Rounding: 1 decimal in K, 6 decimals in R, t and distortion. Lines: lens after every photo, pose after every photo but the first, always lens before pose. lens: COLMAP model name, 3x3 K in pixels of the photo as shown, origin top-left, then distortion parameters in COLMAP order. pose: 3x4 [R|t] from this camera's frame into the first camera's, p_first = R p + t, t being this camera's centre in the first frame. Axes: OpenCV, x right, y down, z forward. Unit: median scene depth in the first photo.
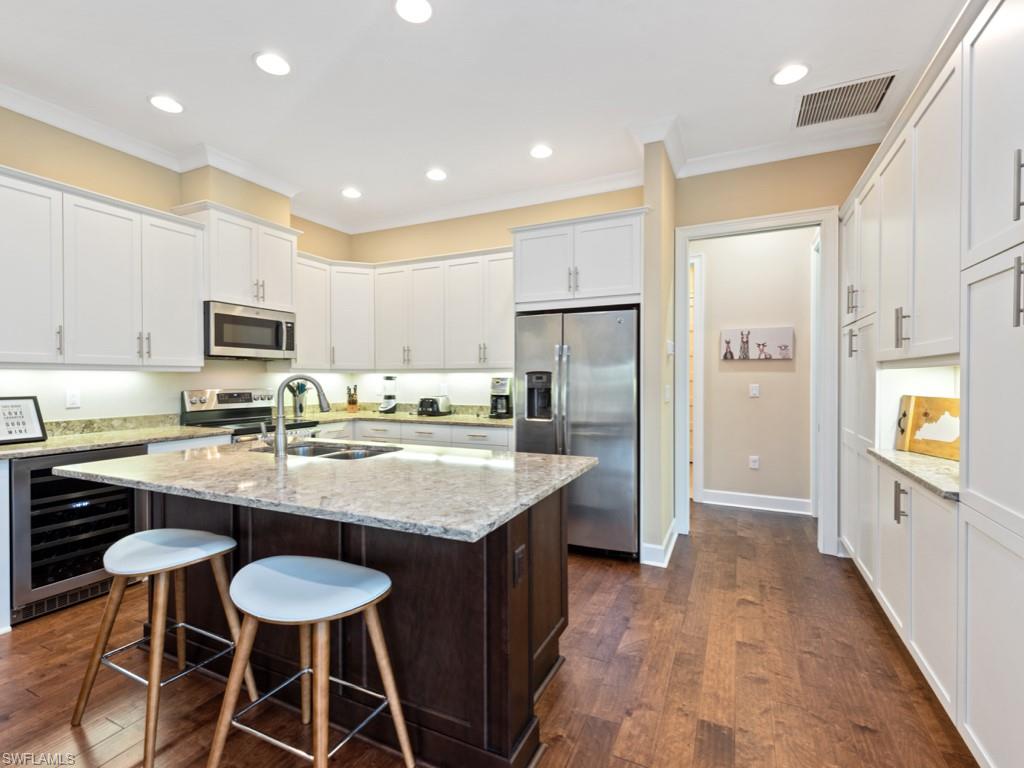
lens RADIAL K [[478.2, 0, 523.8], [0, 478.2, 382.0], [0, 0, 1]] dist [0.000548, -0.000914]
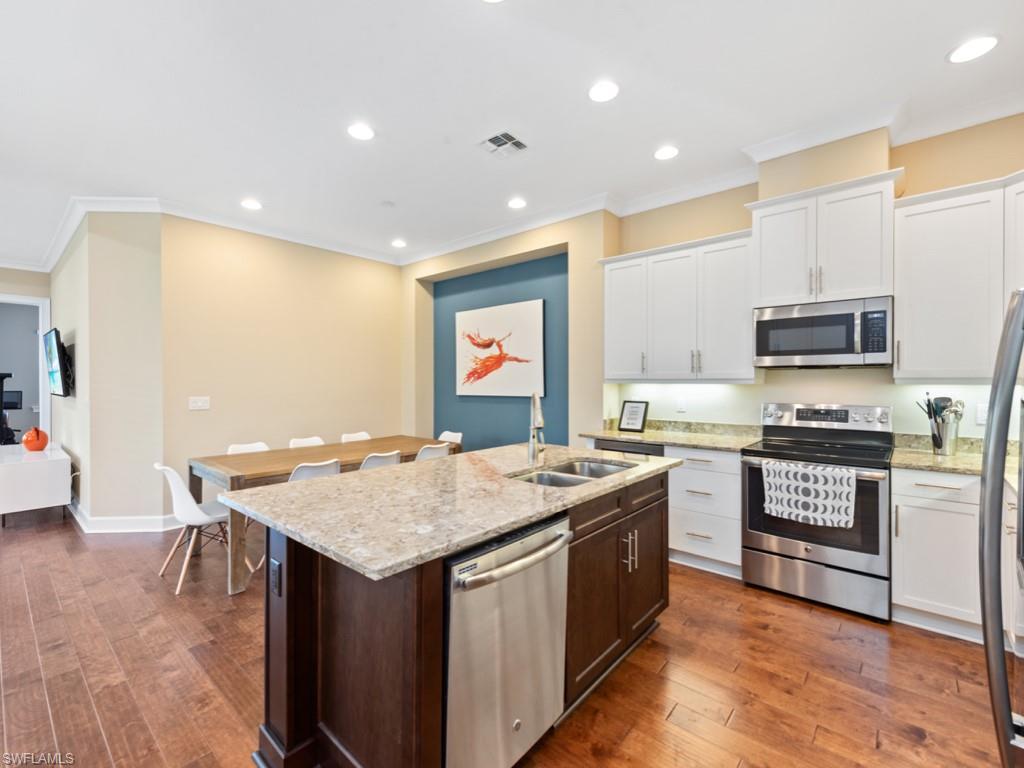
lens RADIAL K [[467.9, 0, 512.0], [0, 467.9, 384.0], [0, 0, 1]] dist [-0.000960, -0.000427]
pose [[-0.314361, 0.008019, -0.949270, 0.336968], [-0.008270, 0.999903, 0.011185, -0.025892], [0.949267, 0.011366, -0.314265, 0.768296]]
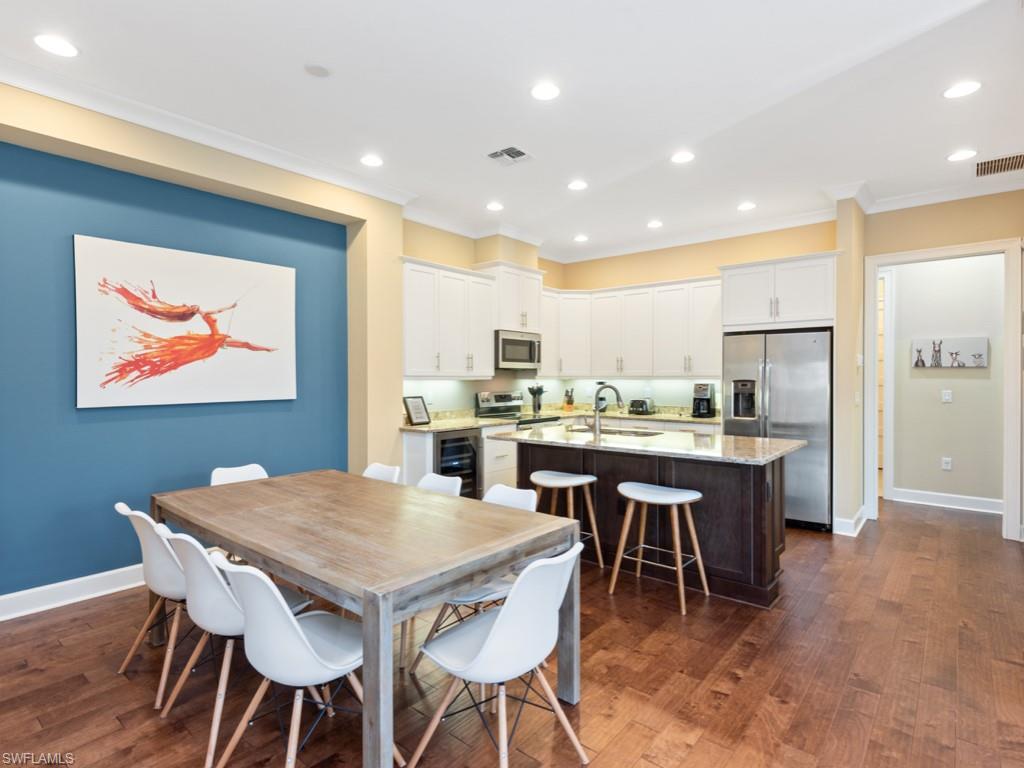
lens RADIAL K [[546.2, 0, 529.0], [0, 546.2, 381.1], [0, 0, 1]] dist [-0.005670, -0.001712]
pose [[0.969803, 0.002908, -0.243874, -0.159240], [-0.003319, 0.999994, -0.001275, -0.014204], [0.243869, 0.002046, 0.969806, -0.509290]]
